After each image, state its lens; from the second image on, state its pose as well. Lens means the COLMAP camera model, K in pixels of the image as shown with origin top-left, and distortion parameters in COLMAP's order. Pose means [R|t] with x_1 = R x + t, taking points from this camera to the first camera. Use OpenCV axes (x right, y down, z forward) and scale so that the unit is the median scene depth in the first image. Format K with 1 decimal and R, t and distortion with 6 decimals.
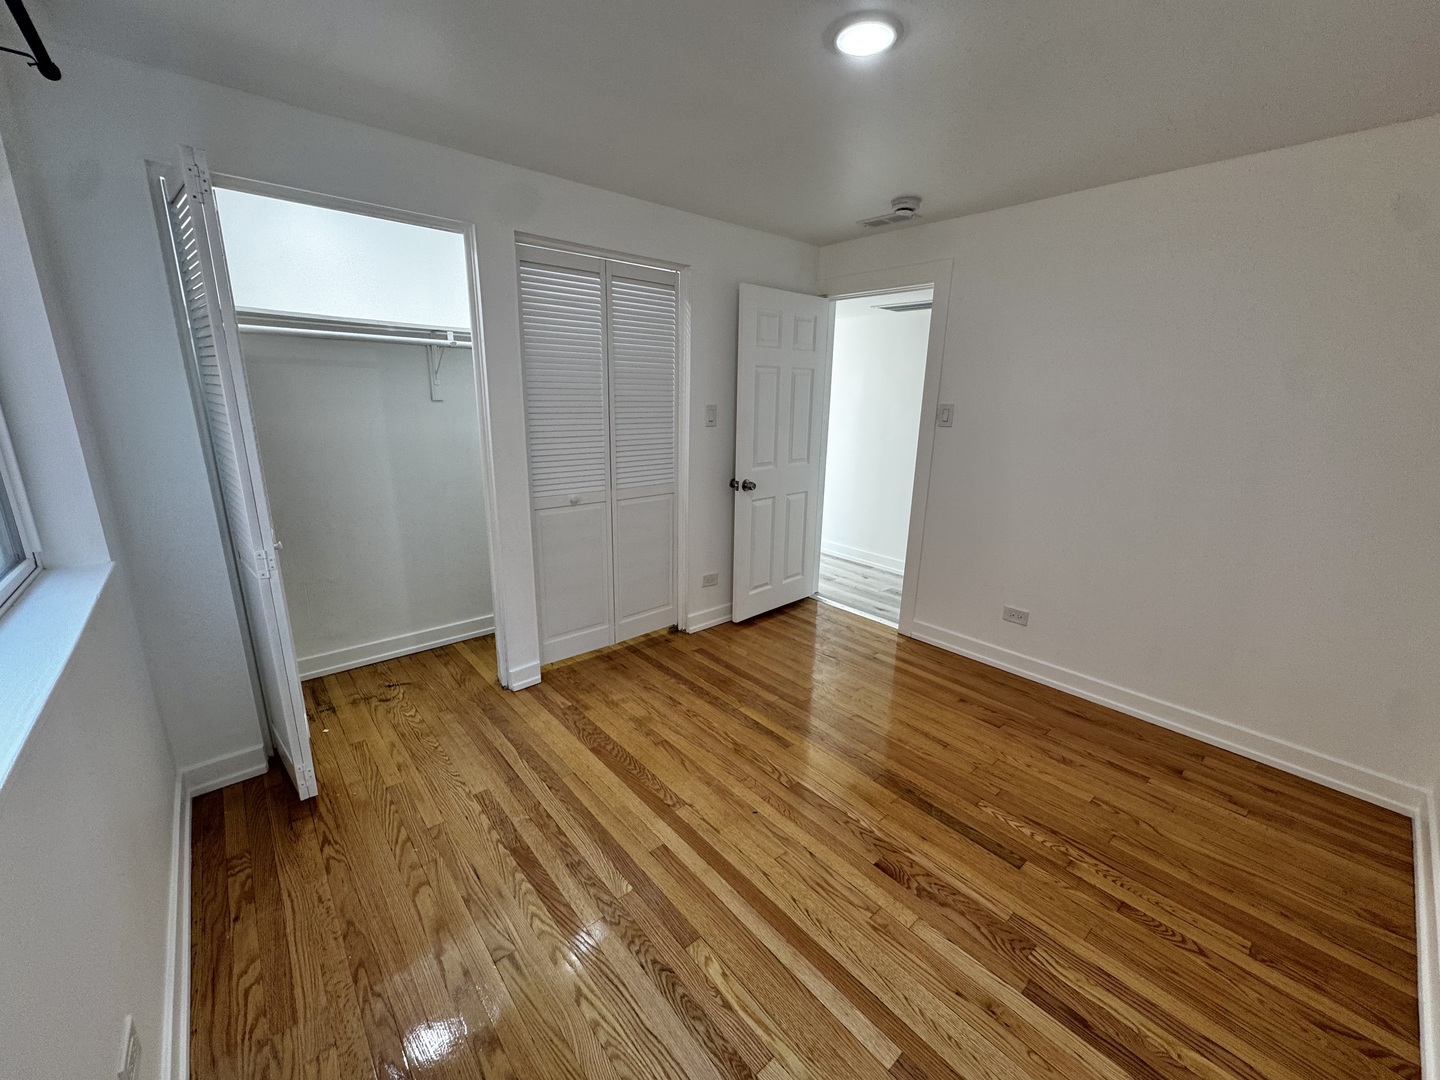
lens RADIAL K [[584.8, 0, 727.1], [0, 584.8, 543.6], [0, 0, 1]] dist [0.000072, 0.000862]
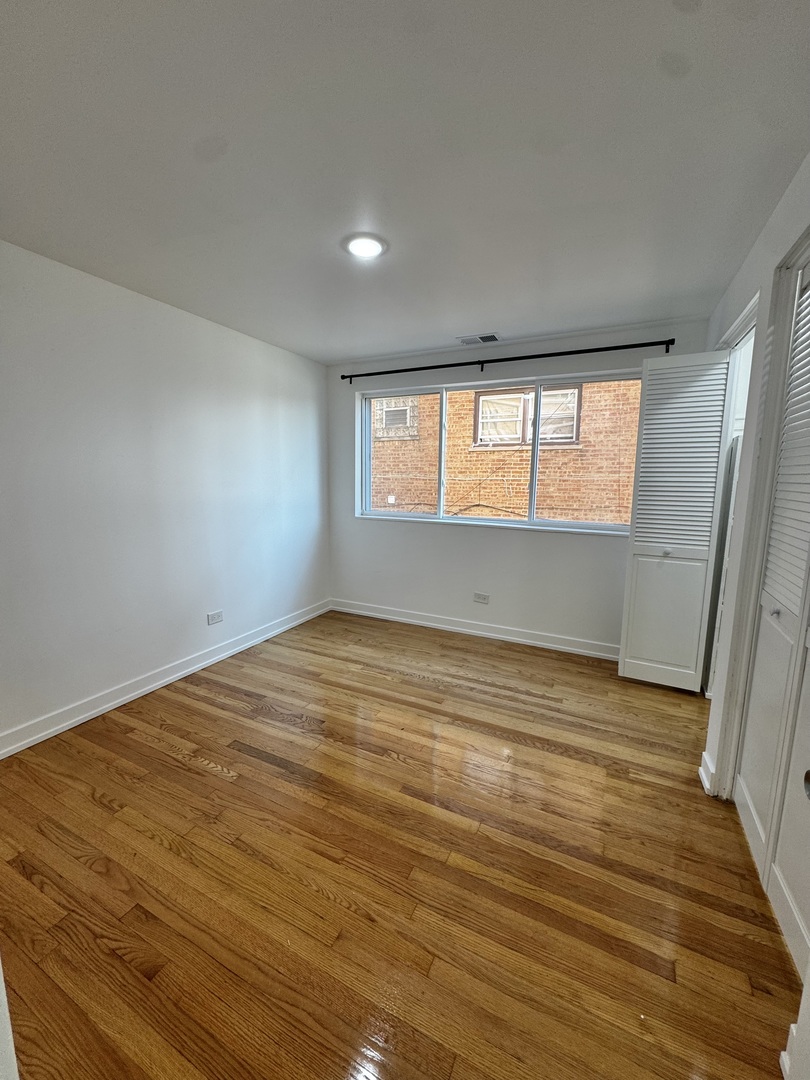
lens RADIAL K [[438.6, 0, 411.0], [0, 438.6, 537.7], [0, 0, 1]] dist [0.000072, 0.000862]
pose [[-0.922979, 0.022654, -0.384184, 0.415232], [-0.126871, 0.924551, 0.359318, -0.372519], [0.363337, 0.380385, -0.850466, 1.637191]]
